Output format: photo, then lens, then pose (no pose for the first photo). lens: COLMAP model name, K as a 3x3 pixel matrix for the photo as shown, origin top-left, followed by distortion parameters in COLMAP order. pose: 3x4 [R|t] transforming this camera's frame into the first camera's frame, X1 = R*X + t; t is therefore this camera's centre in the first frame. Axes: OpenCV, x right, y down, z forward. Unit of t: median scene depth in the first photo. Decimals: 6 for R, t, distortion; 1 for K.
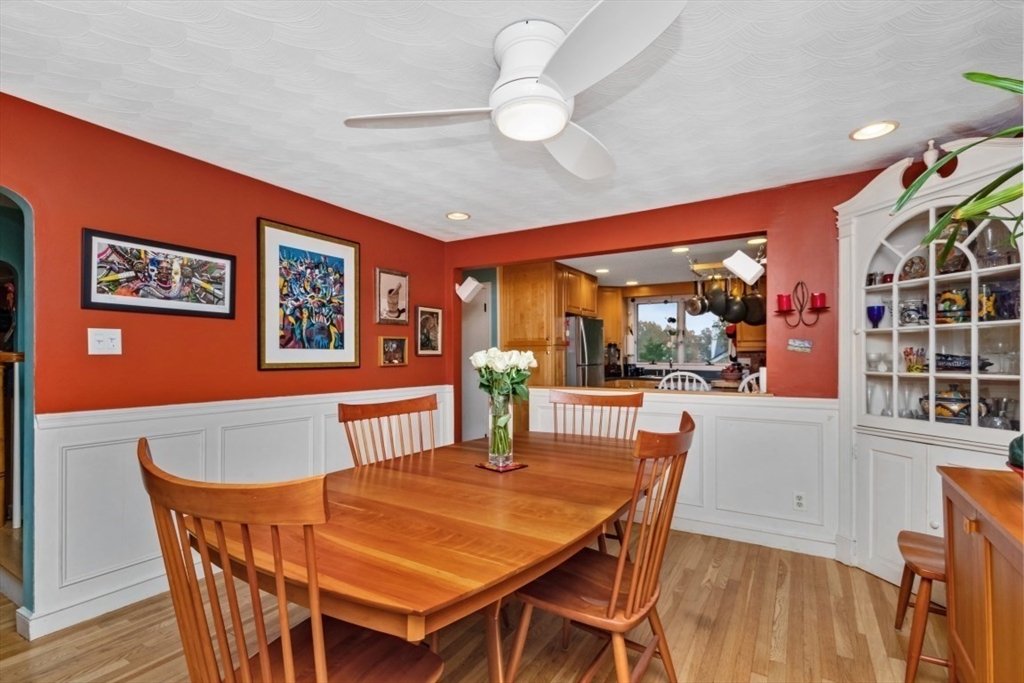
lens RADIAL K [[481.7, 0, 510.3], [0, 481.7, 348.2], [0, 0, 1]] dist [-0.000207, 0.001492]
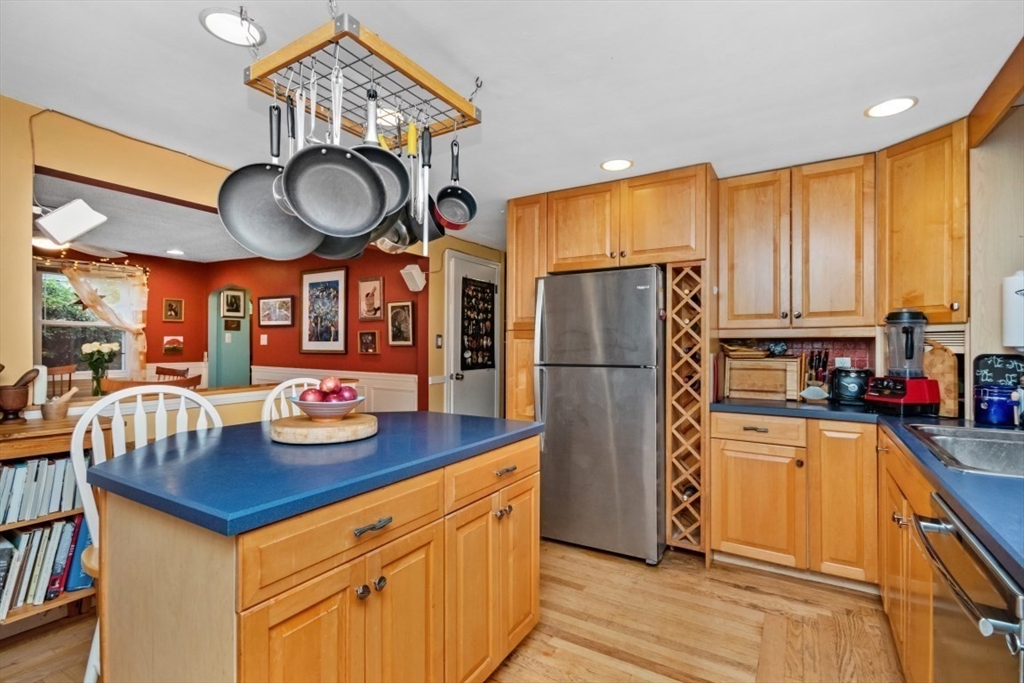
lens RADIAL K [[481.7, 0, 507.1], [0, 481.7, 337.3], [0, 0, 1]] dist [-0.000207, 0.001492]
pose [[-0.002033, -0.008831, -0.999959, 1.117815], [0.017662, 0.999805, -0.008866, 0.011531], [0.999842, -0.017679, -0.001876, 1.508395]]
